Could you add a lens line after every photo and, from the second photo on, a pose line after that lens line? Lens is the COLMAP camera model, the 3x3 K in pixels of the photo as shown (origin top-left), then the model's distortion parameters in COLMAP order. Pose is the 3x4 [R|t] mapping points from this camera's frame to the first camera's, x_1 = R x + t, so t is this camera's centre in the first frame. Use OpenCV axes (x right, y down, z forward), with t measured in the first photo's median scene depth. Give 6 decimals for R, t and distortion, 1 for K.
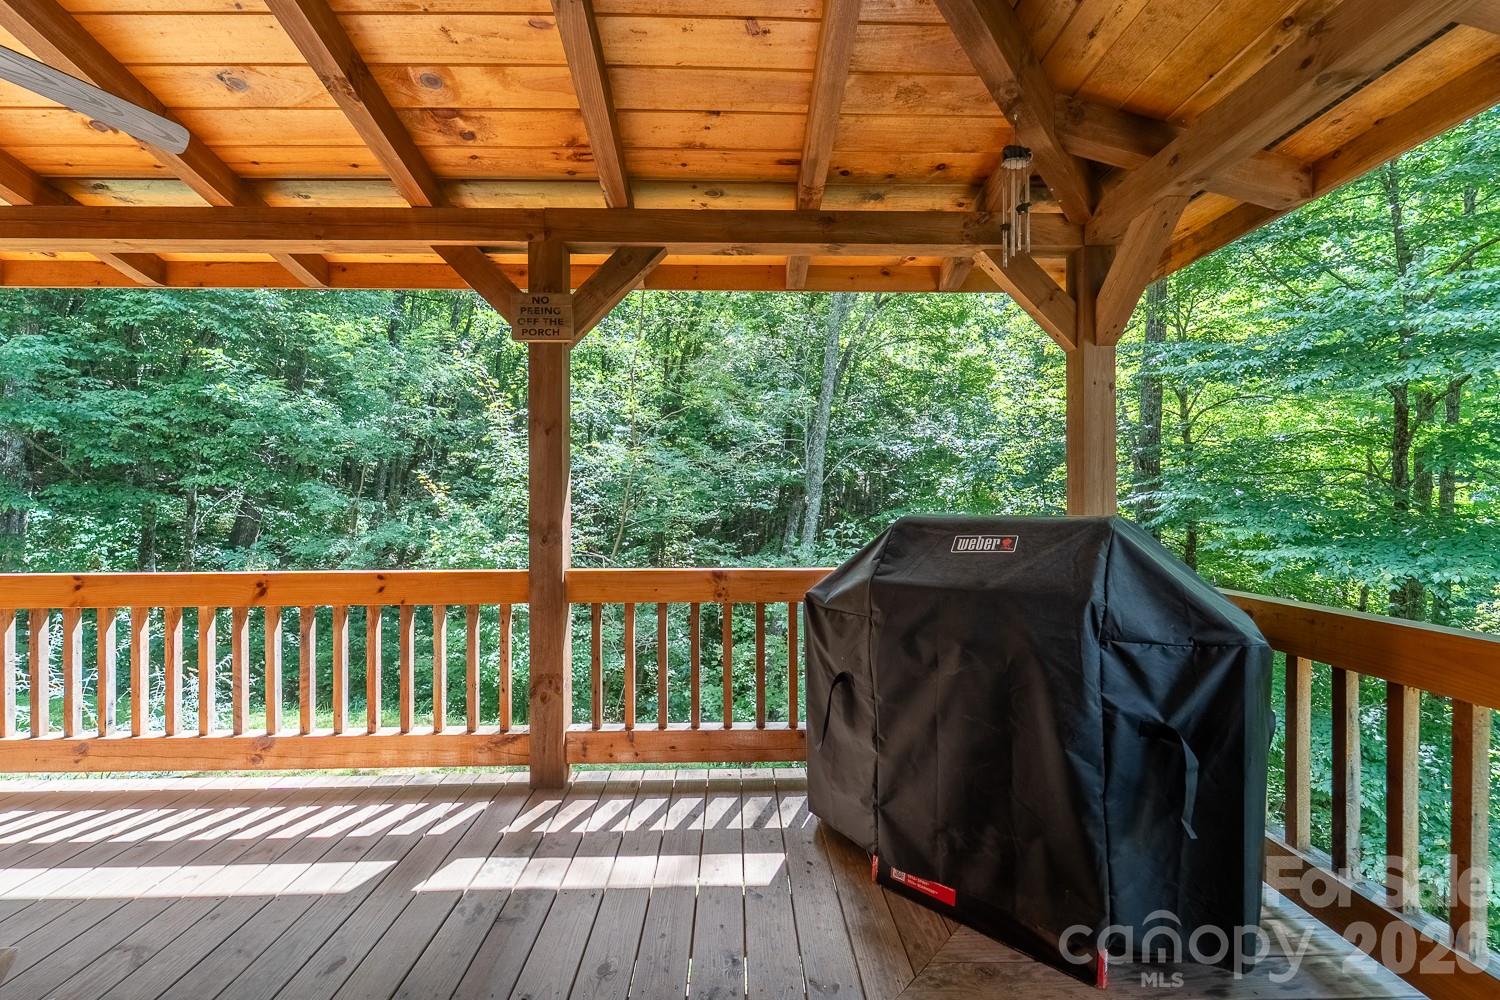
lens RADIAL K [[607.5, 0, 752.3], [0, 607.5, 503.4], [0, 0, 1]] dist [0.001083, -0.001357]
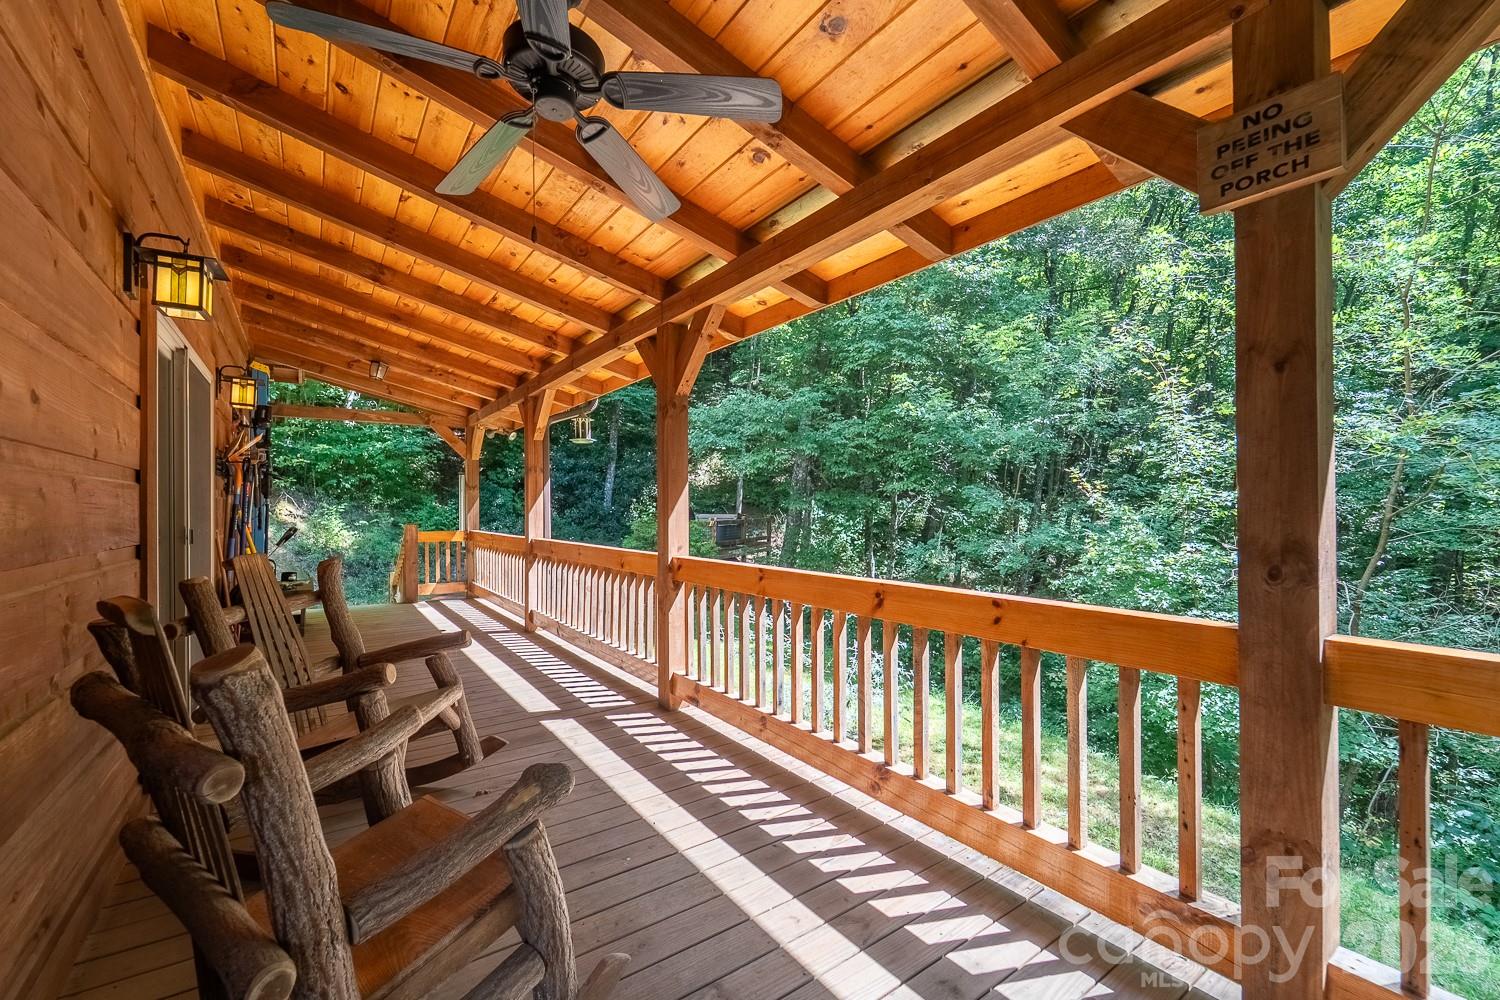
lens RADIAL K [[607.5, 0, 755.2], [0, 607.5, 502.2], [0, 0, 1]] dist [0.001083, -0.001357]
pose [[0.545153, -0.005221, -0.838321, -0.043275], [0.001580, 0.999985, -0.005201, 0.000177], [0.838335, 0.001511, 0.545153, 0.100705]]
